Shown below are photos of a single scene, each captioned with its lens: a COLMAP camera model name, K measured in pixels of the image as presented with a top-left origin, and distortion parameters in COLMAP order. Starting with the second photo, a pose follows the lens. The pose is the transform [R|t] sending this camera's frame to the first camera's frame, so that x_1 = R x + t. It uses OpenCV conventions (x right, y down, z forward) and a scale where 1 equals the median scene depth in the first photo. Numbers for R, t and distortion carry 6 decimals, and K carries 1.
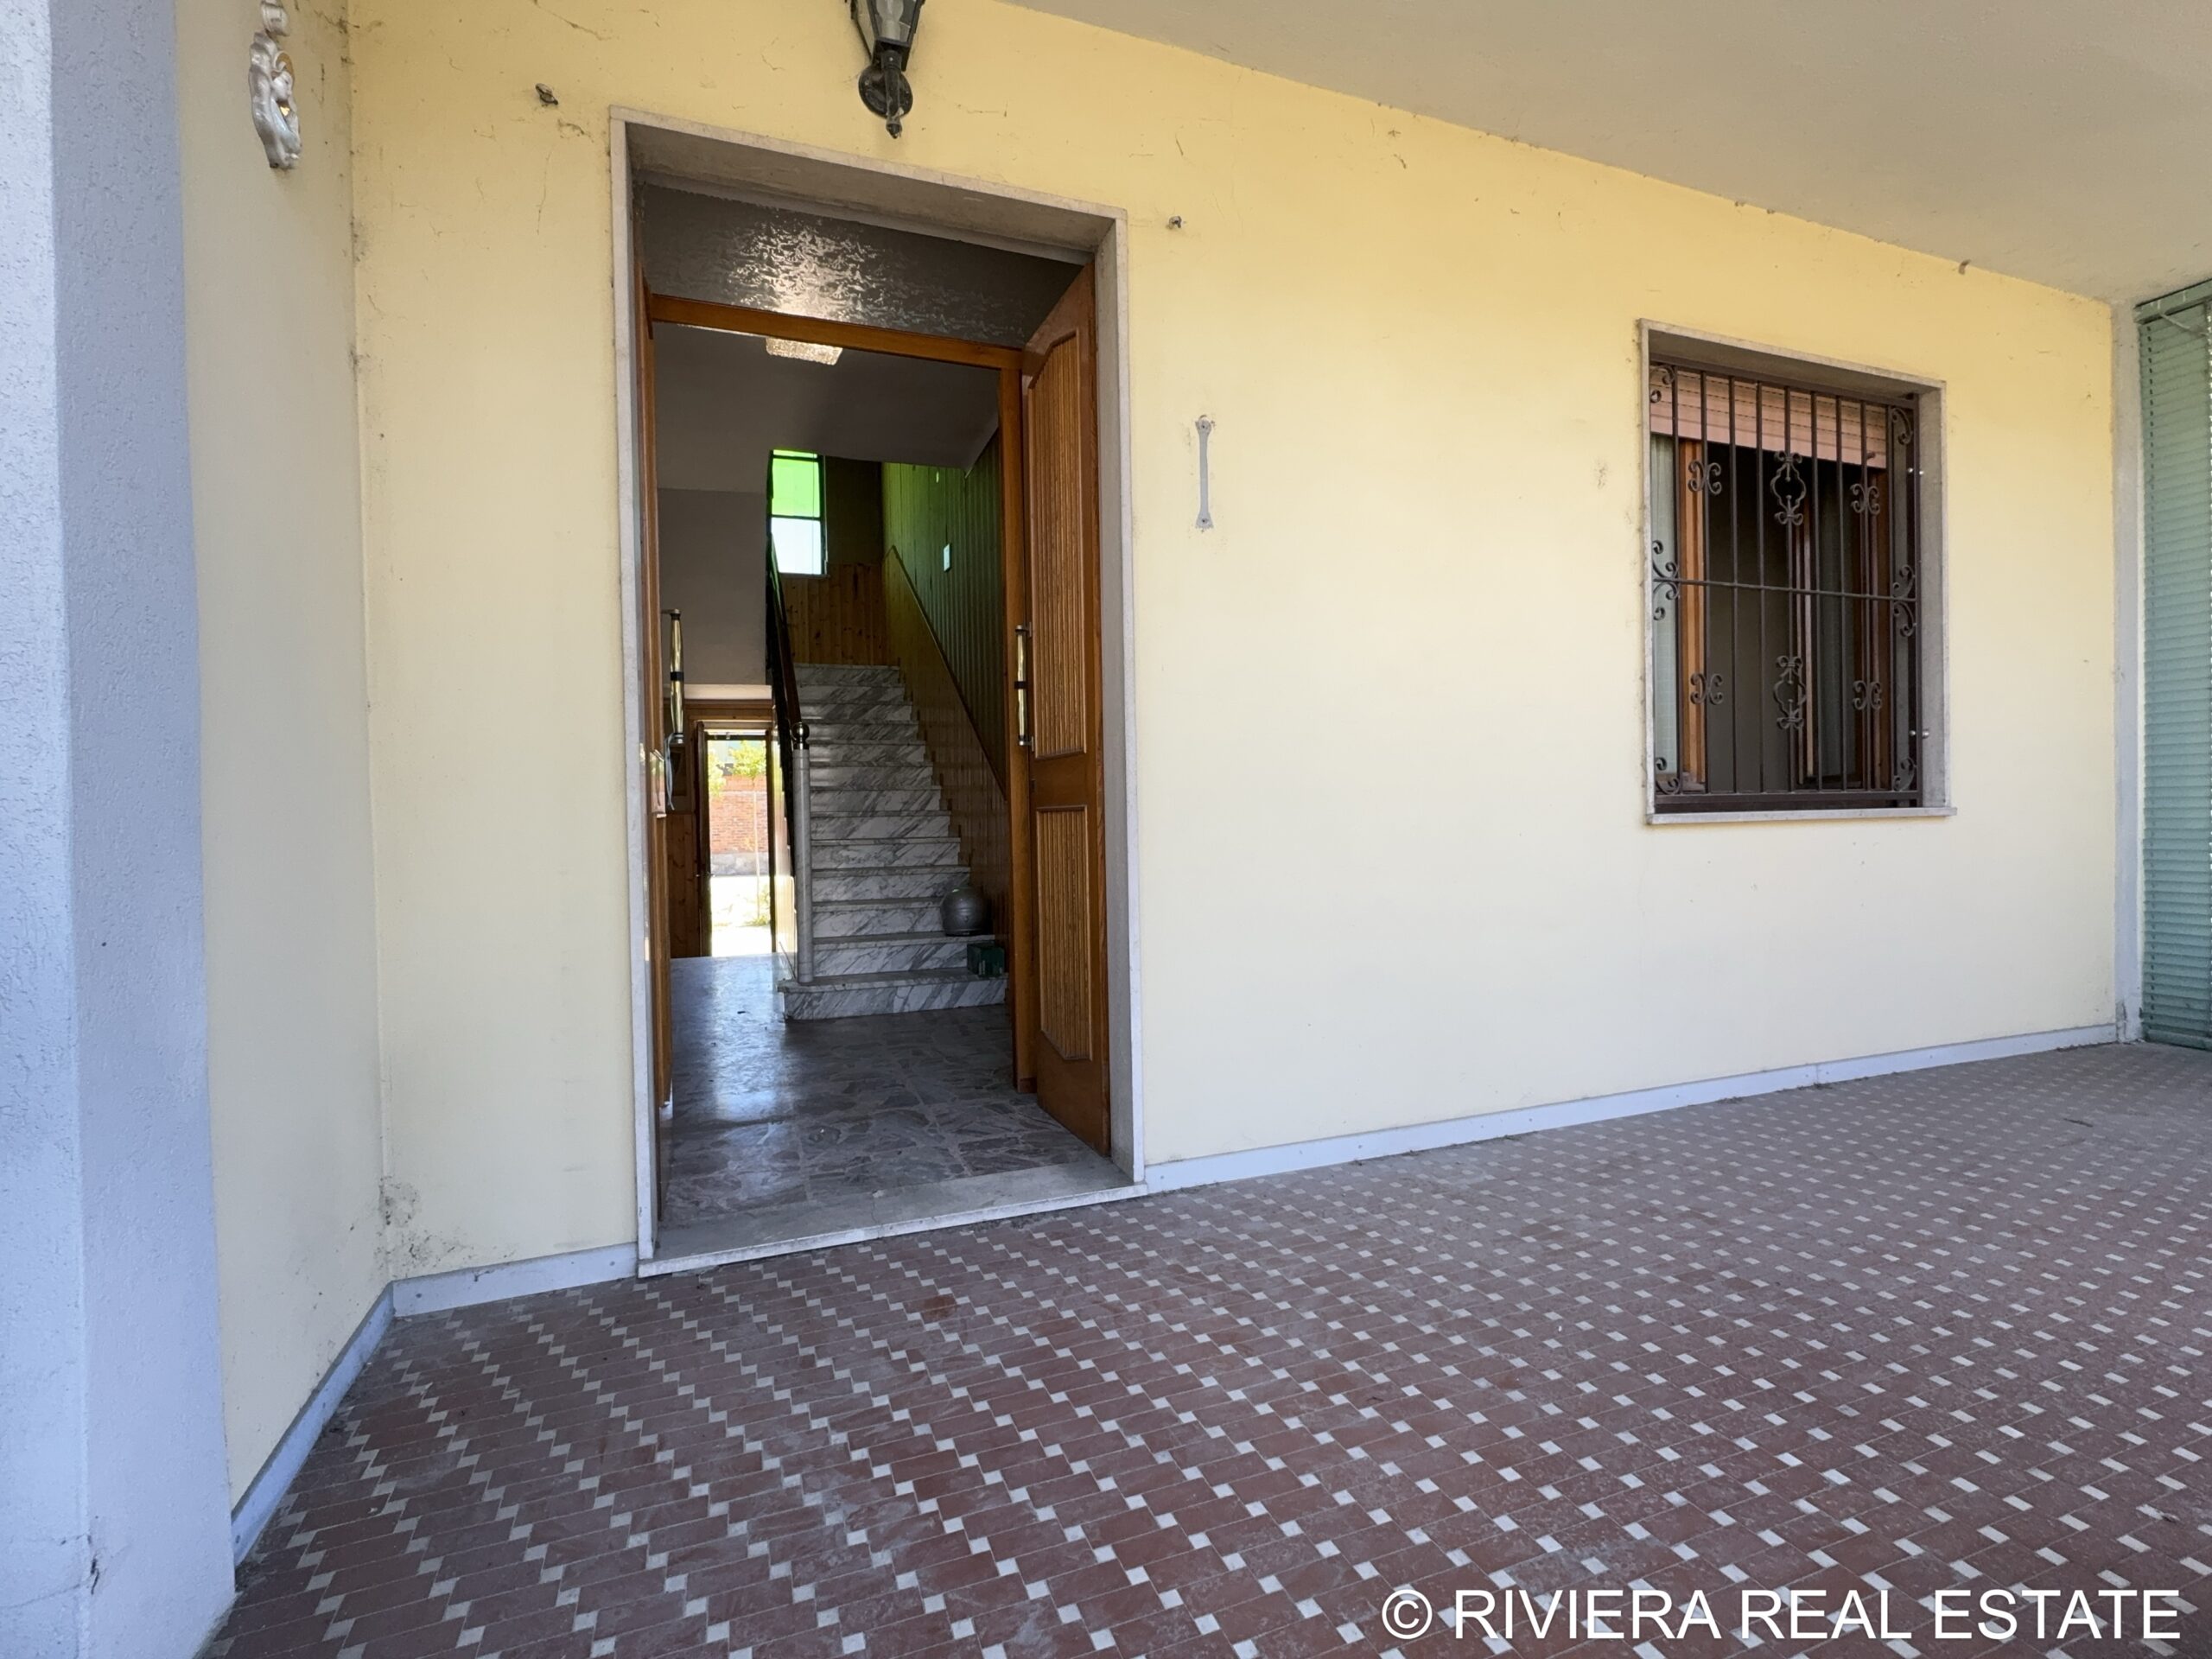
lens RADIAL K [[1002.9, 0, 1106.0], [0, 1002.9, 829.5], [0, 0, 1]] dist [-0.002154, 0.000782]
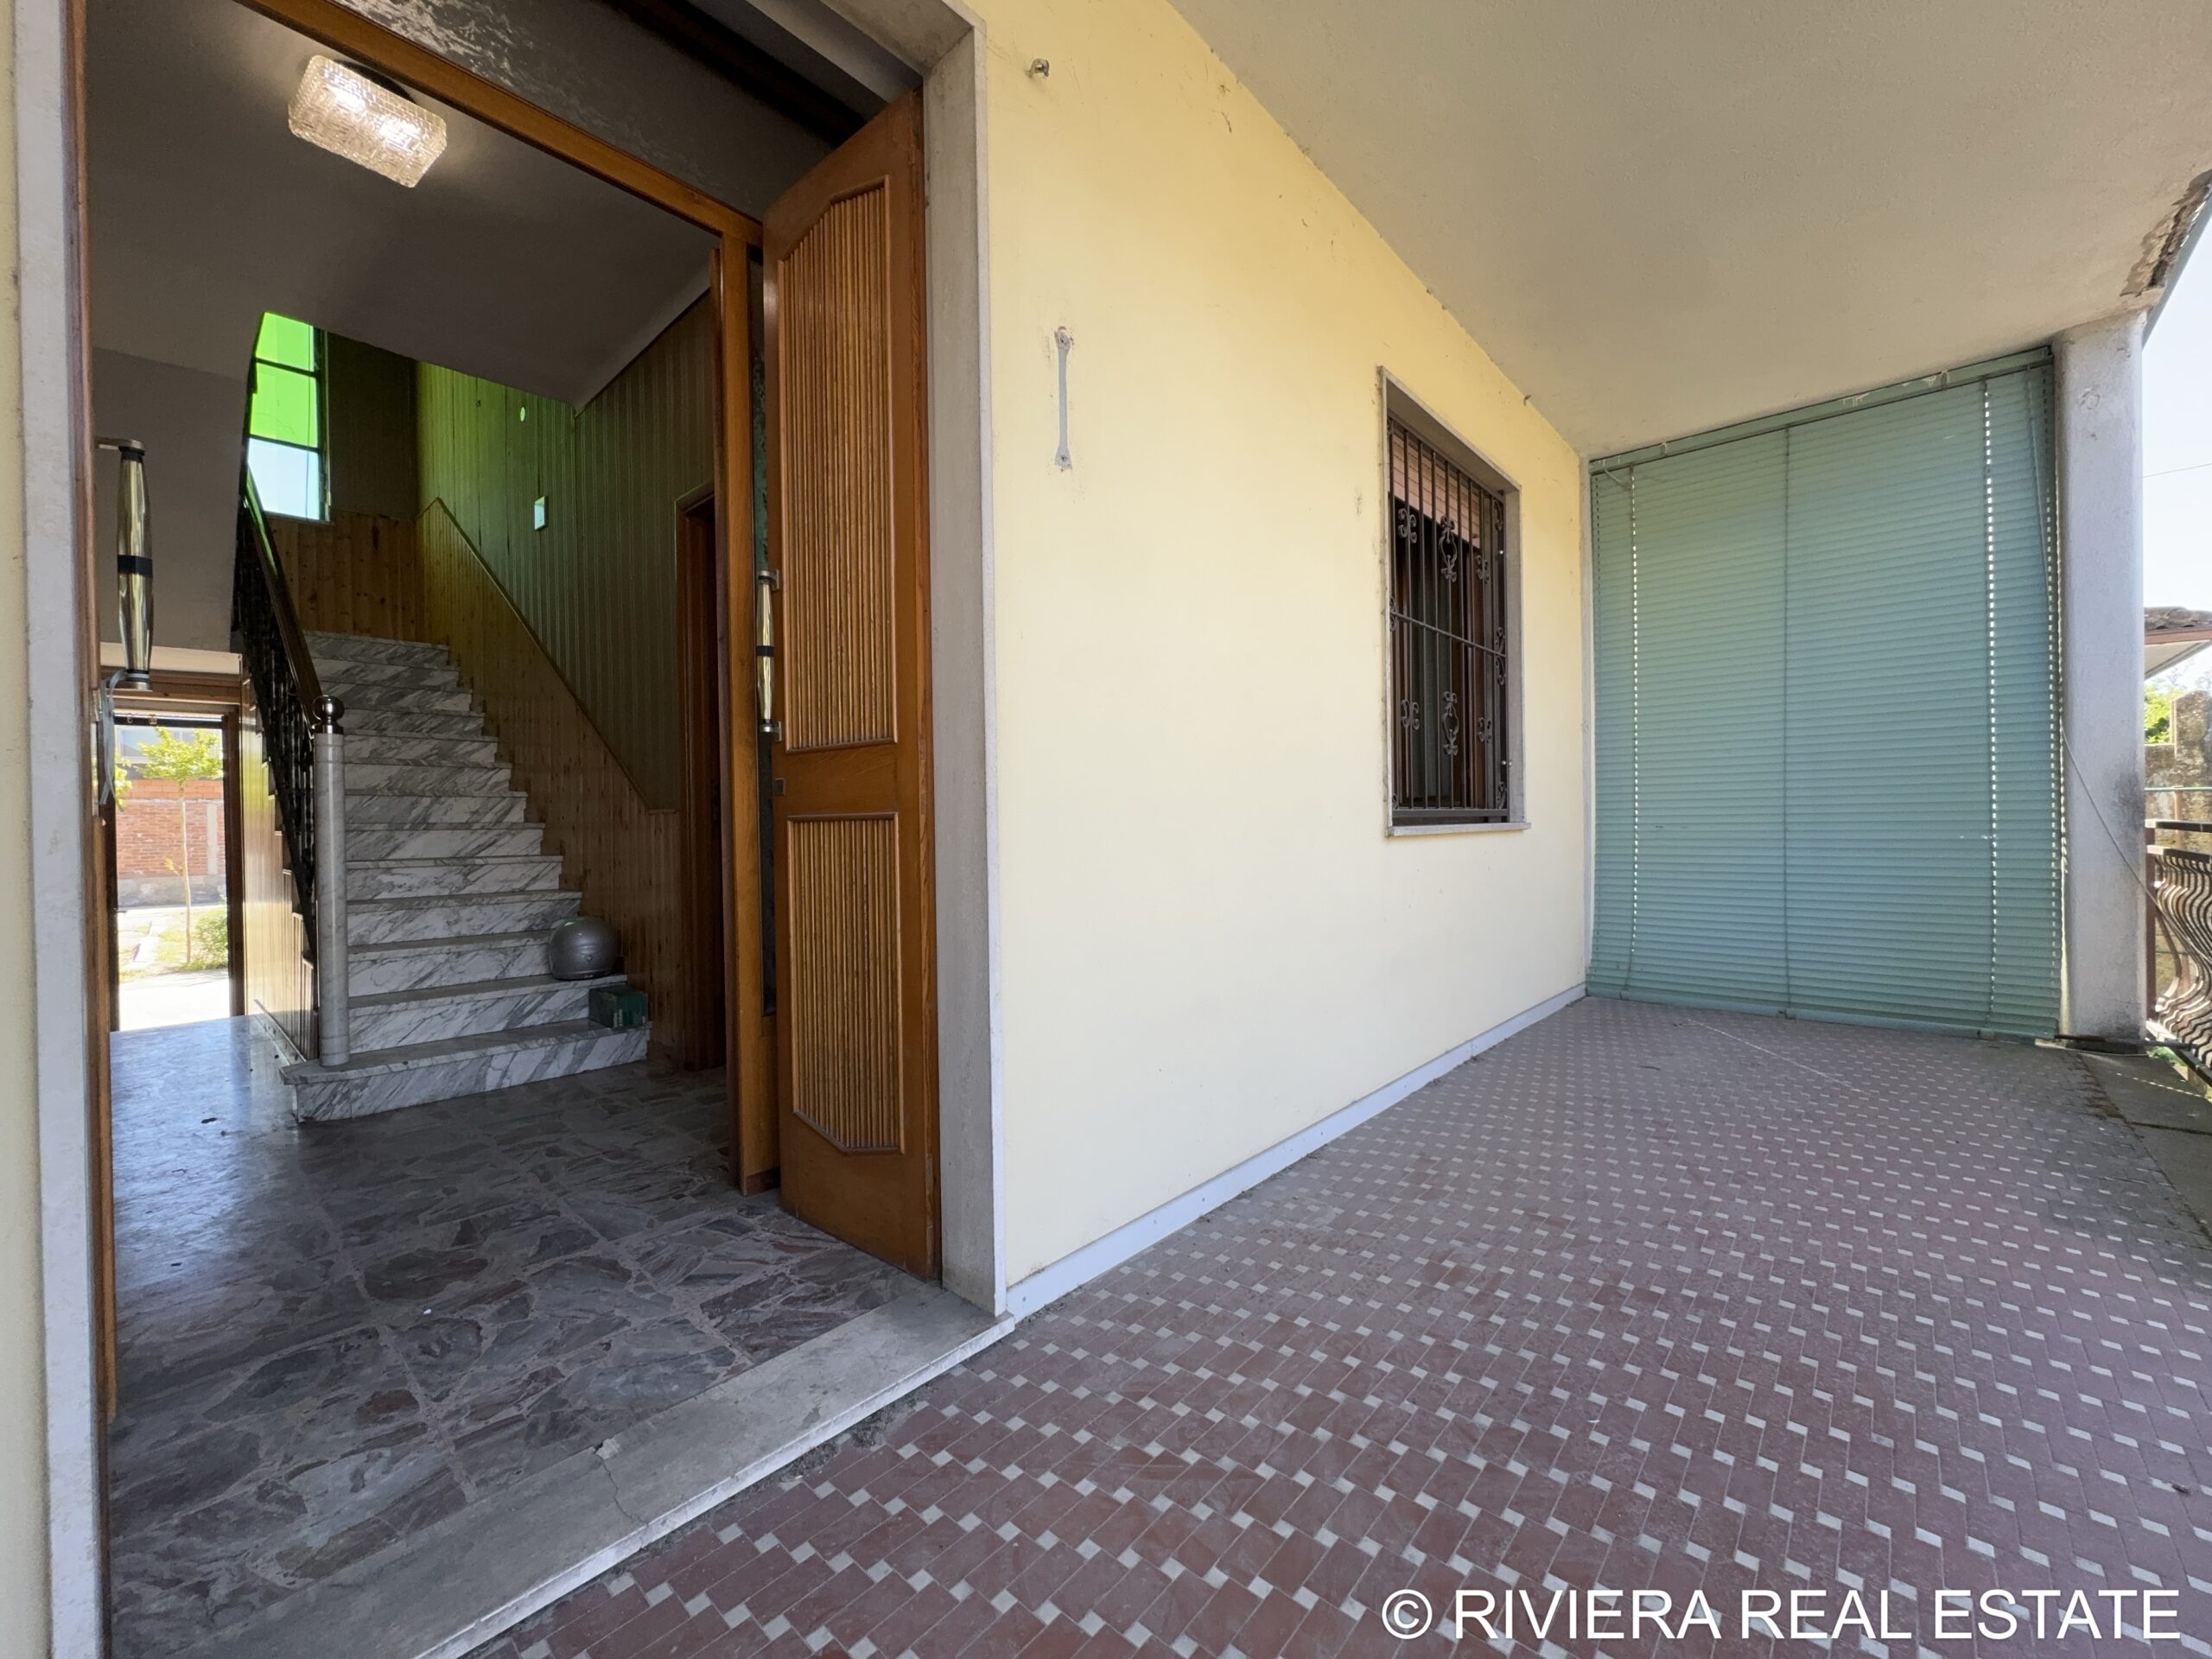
lens RADIAL K [[887.6, 0, 1112.2], [0, 887.6, 828.4], [0, 0, 1]] dist [-0.001091, 0.000470]
pose [[0.885879, 0.001951, 0.463913, -0.163076], [0.005886, 0.999863, -0.015446, -0.000554], [-0.463880, 0.016414, 0.885746, 0.298662]]
